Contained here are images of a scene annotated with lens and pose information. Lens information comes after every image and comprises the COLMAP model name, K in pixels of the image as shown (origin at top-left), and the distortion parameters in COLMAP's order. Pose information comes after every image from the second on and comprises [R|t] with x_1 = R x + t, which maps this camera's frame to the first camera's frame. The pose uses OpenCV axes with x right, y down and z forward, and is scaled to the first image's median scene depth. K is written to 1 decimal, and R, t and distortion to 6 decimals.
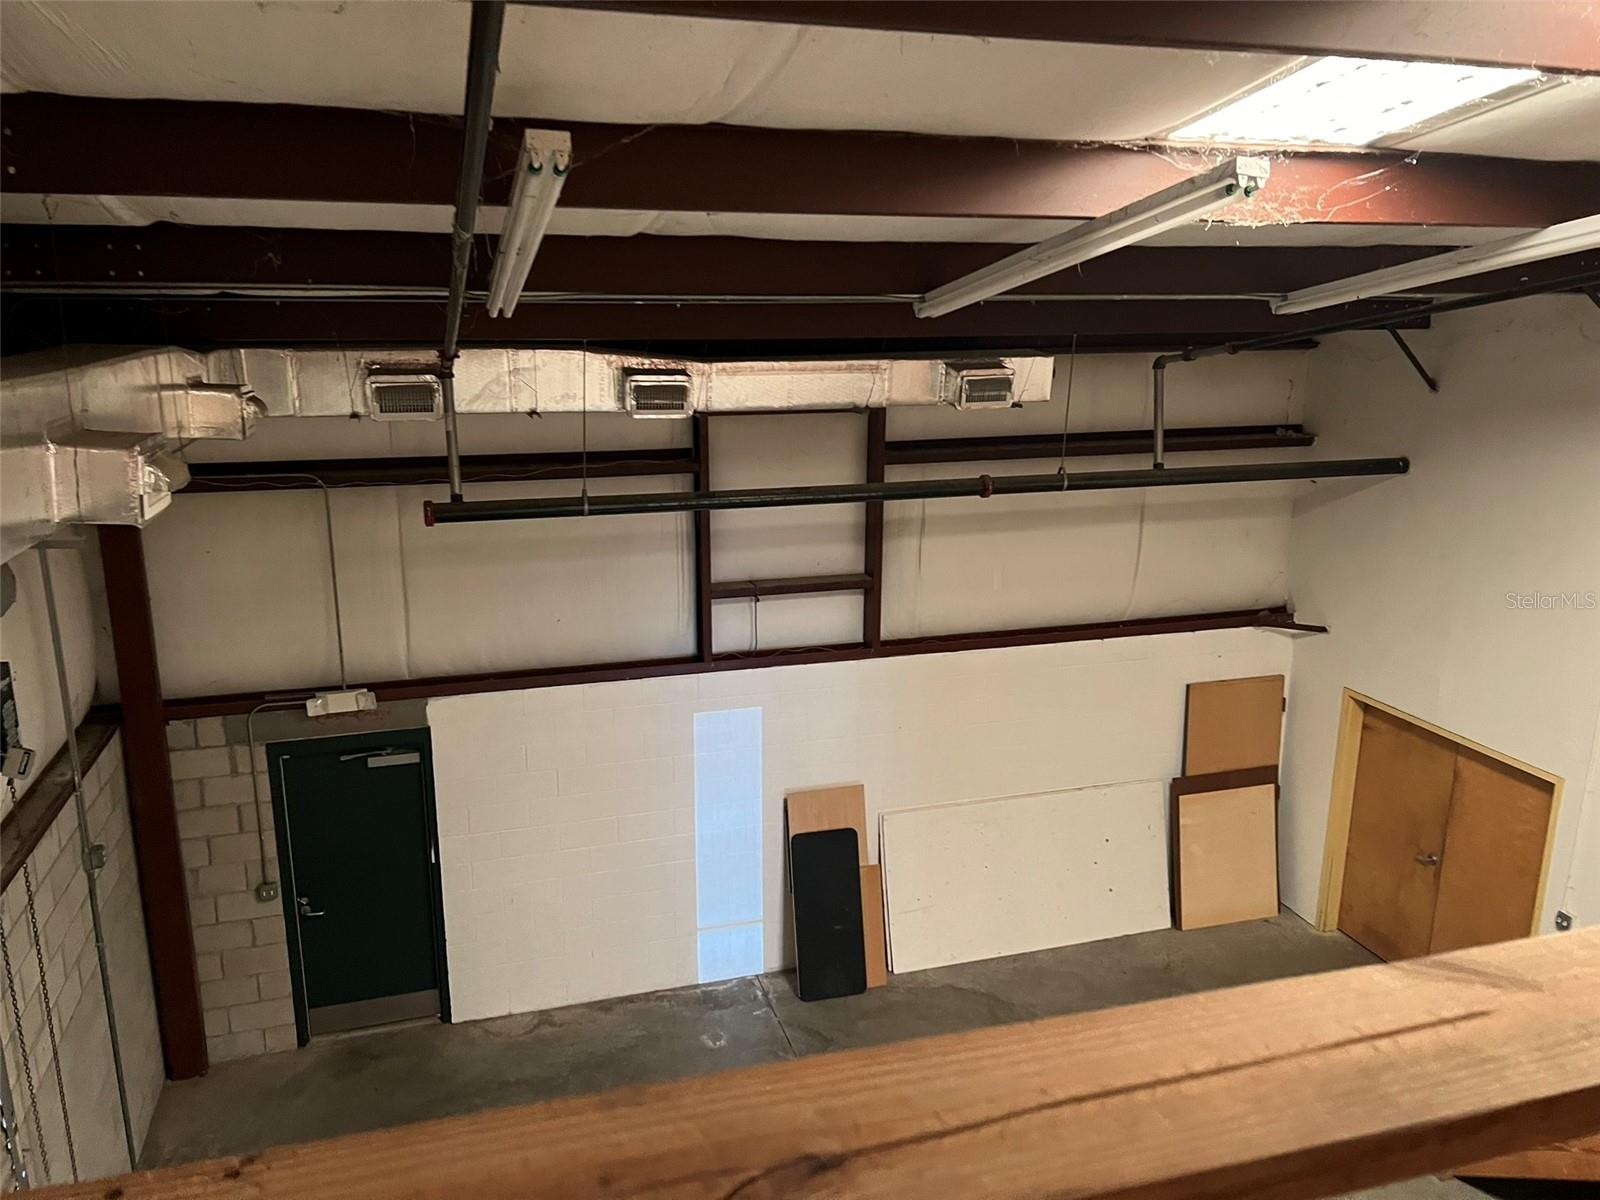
lens RADIAL K [[1196.3, 0, 799.3], [0, 1196.3, 587.0], [0, 0, 1]] dist [0.049943, -0.050949]
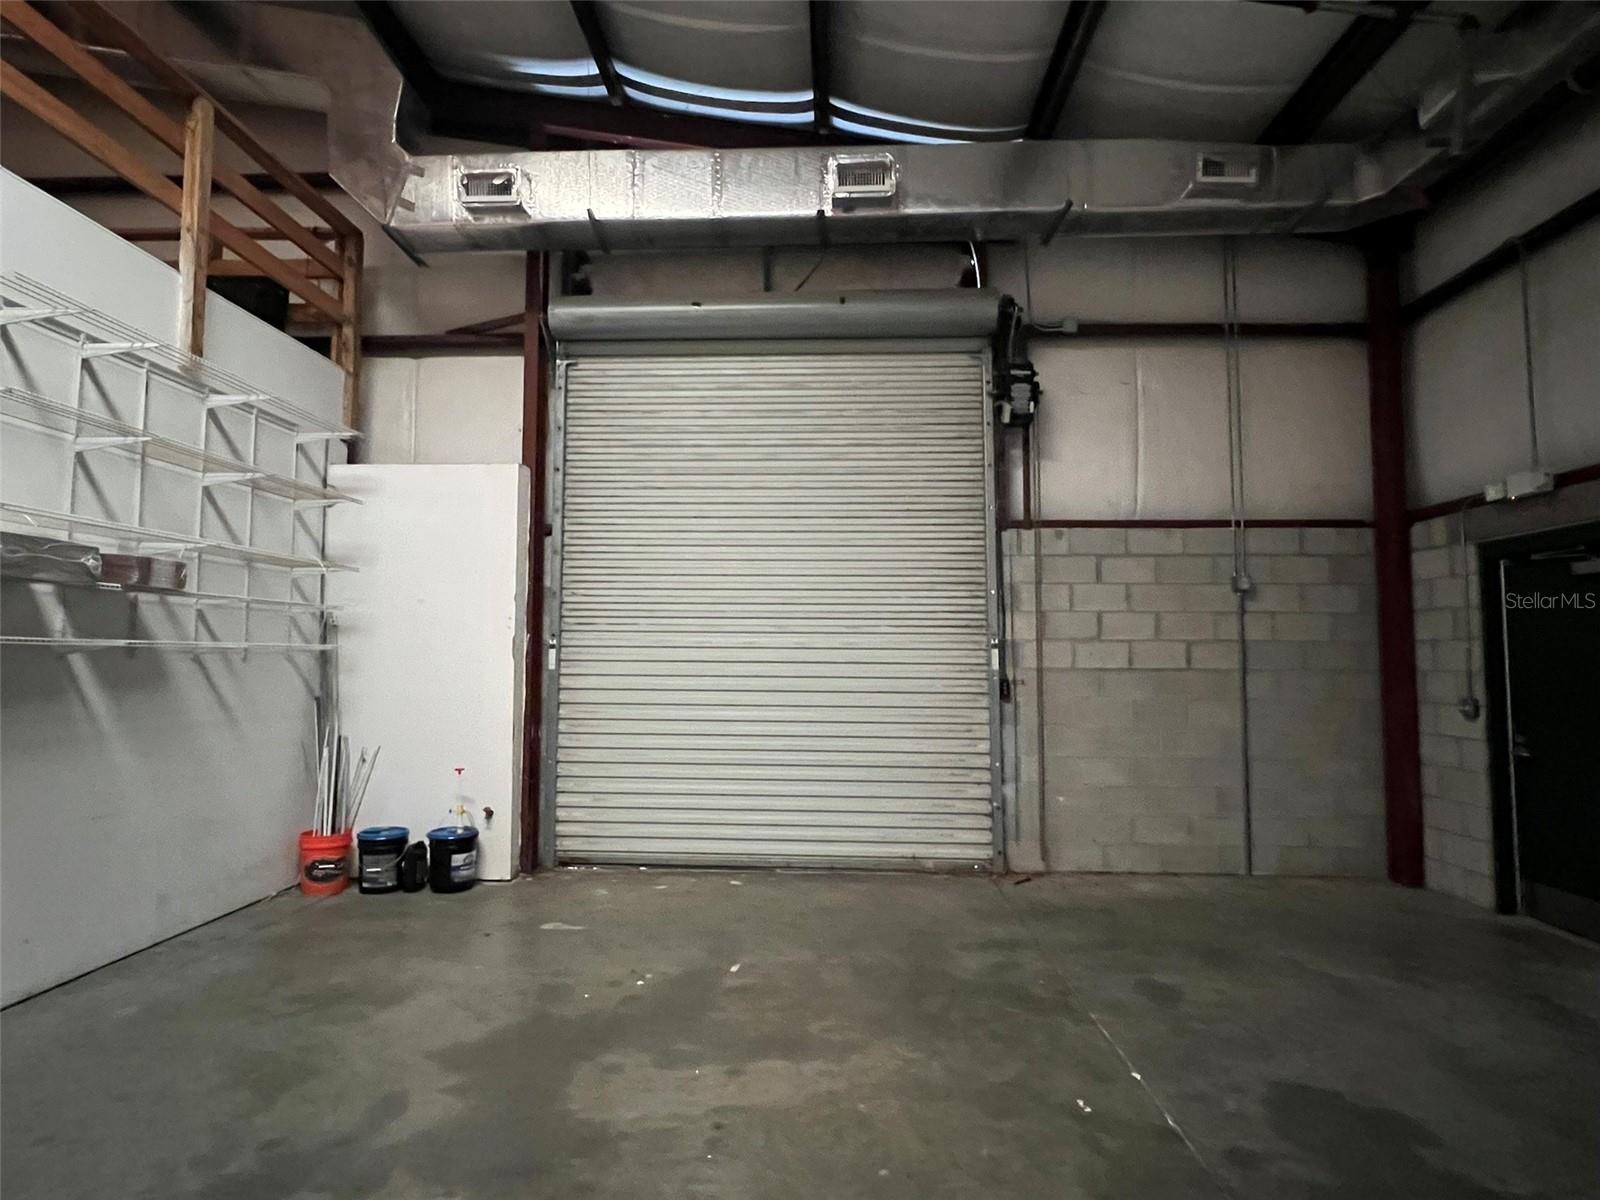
lens RADIAL K [[849.7, 0, 793.9], [0, 849.7, 600.5], [0, 0, 1]] dist [-0.007497, -0.000973]
pose [[-0.320488, -0.062569, -0.945184, 0.340014], [-0.225440, 0.974184, 0.011952, 0.271371], [0.920035, 0.216912, -0.326320, 0.688483]]
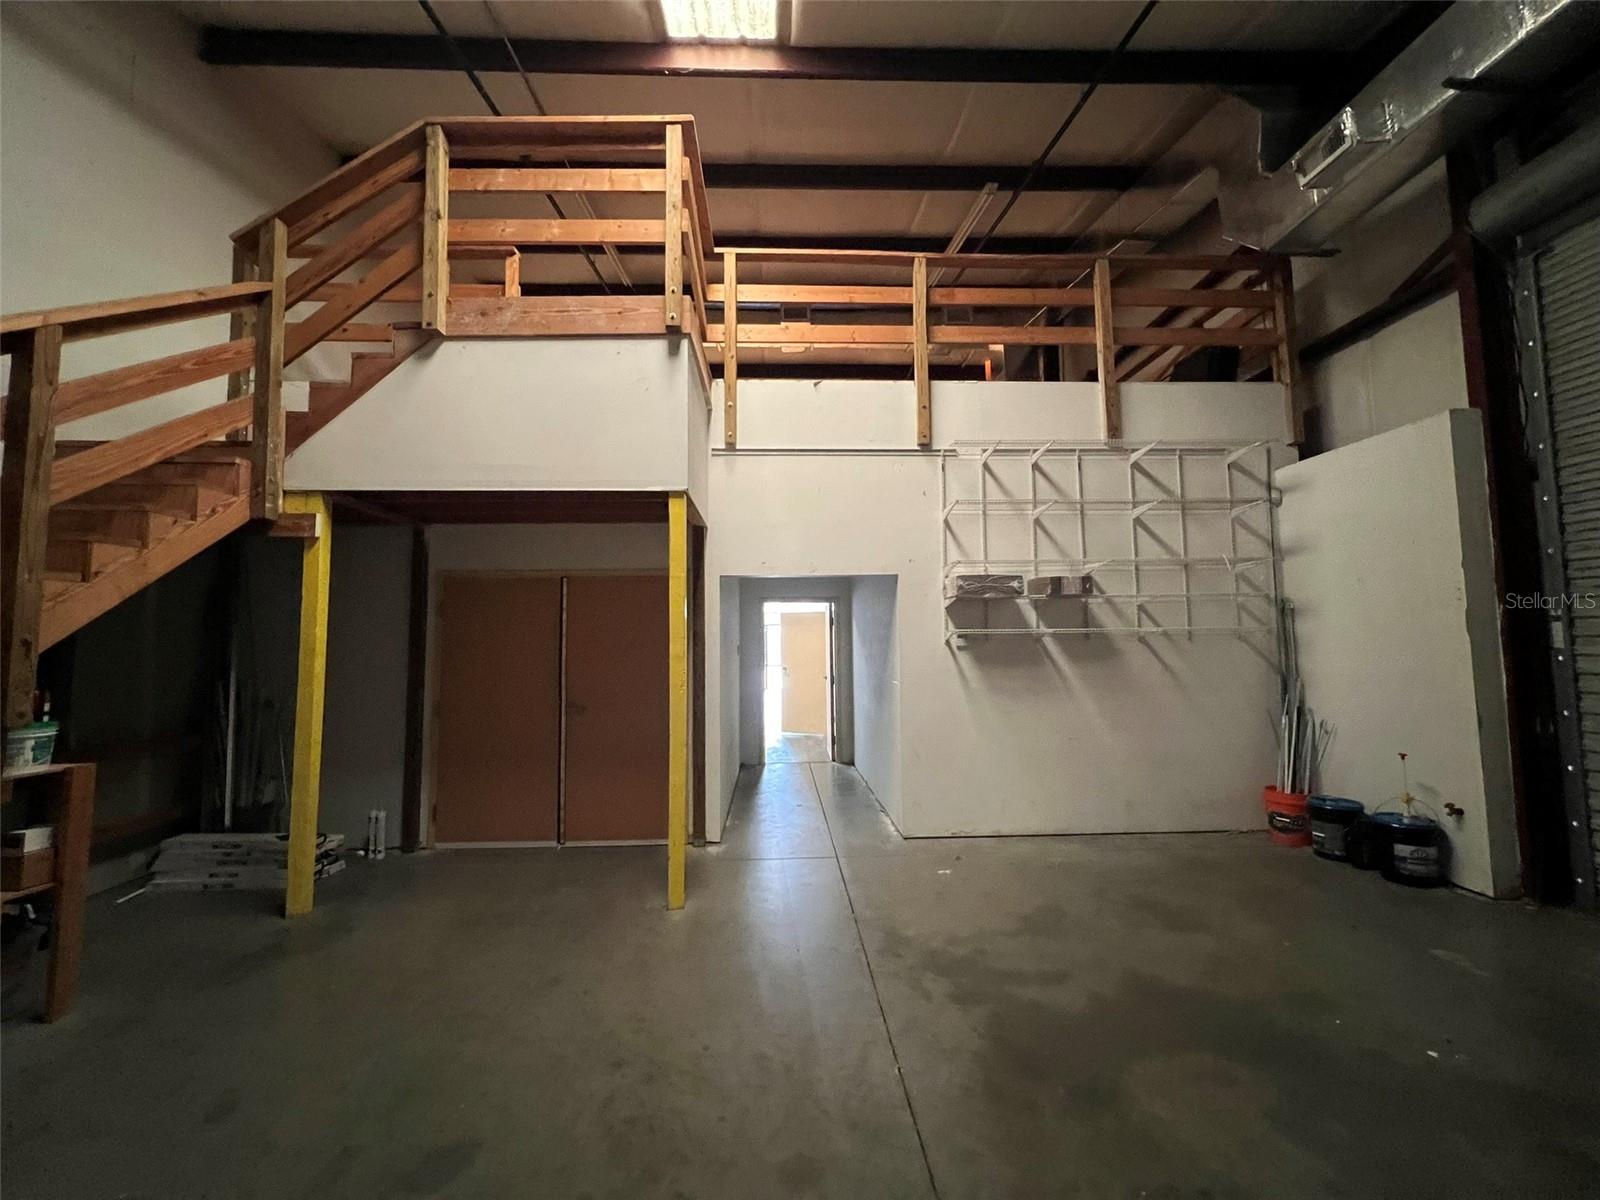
lens RADIAL K [[639.3, 0, 800.8], [0, 639.3, 595.8], [0, 0, 1]] dist [-0.000722, 0.000518]
pose [[-0.971017, 0.028362, 0.237320, 0.099498], [0.066716, 0.985630, 0.155185, 0.249664], [-0.229509, 0.166520, -0.958956, 0.794037]]
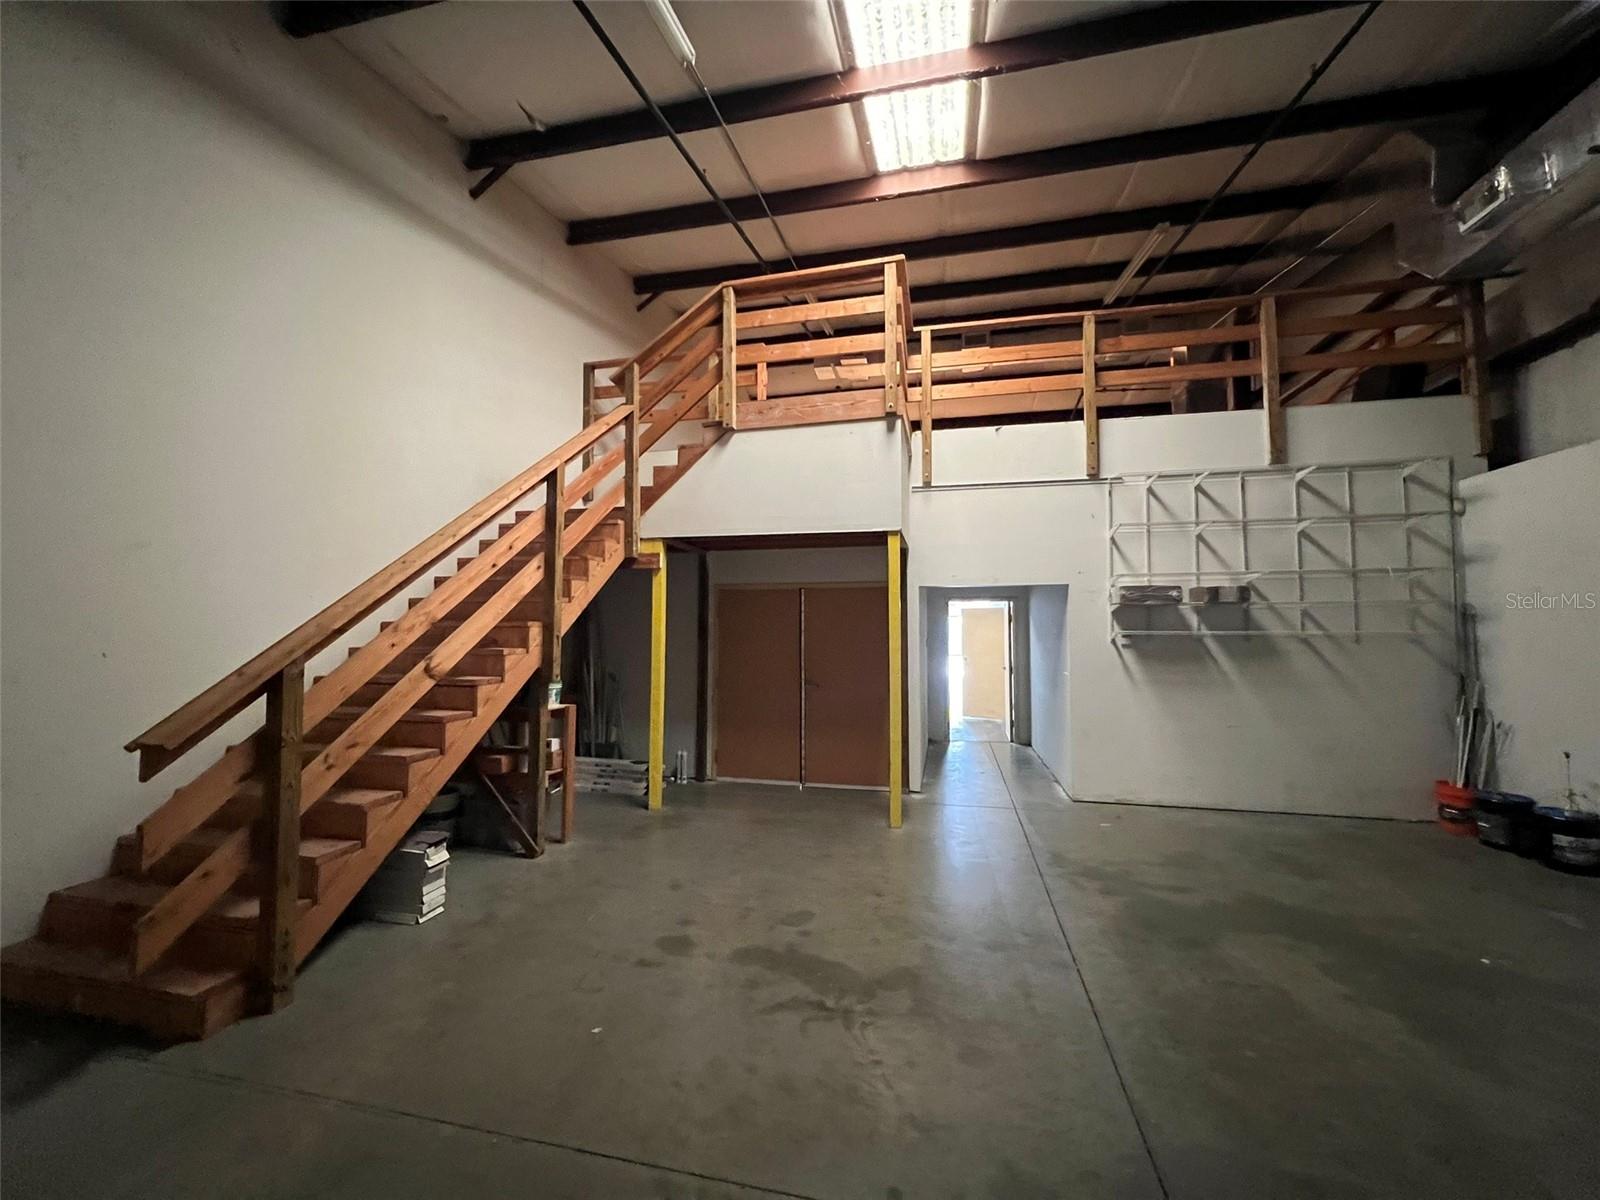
lens RADIAL K [[639.3, 0, 801.8], [0, 639.3, 596.4], [0, 0, 1]] dist [-0.000722, 0.000518]
pose [[-0.874928, 0.025361, 0.483589, 0.067212], [0.111997, 0.982150, 0.151123, 0.198969], [-0.471124, 0.186382, -0.862151, 0.964697]]
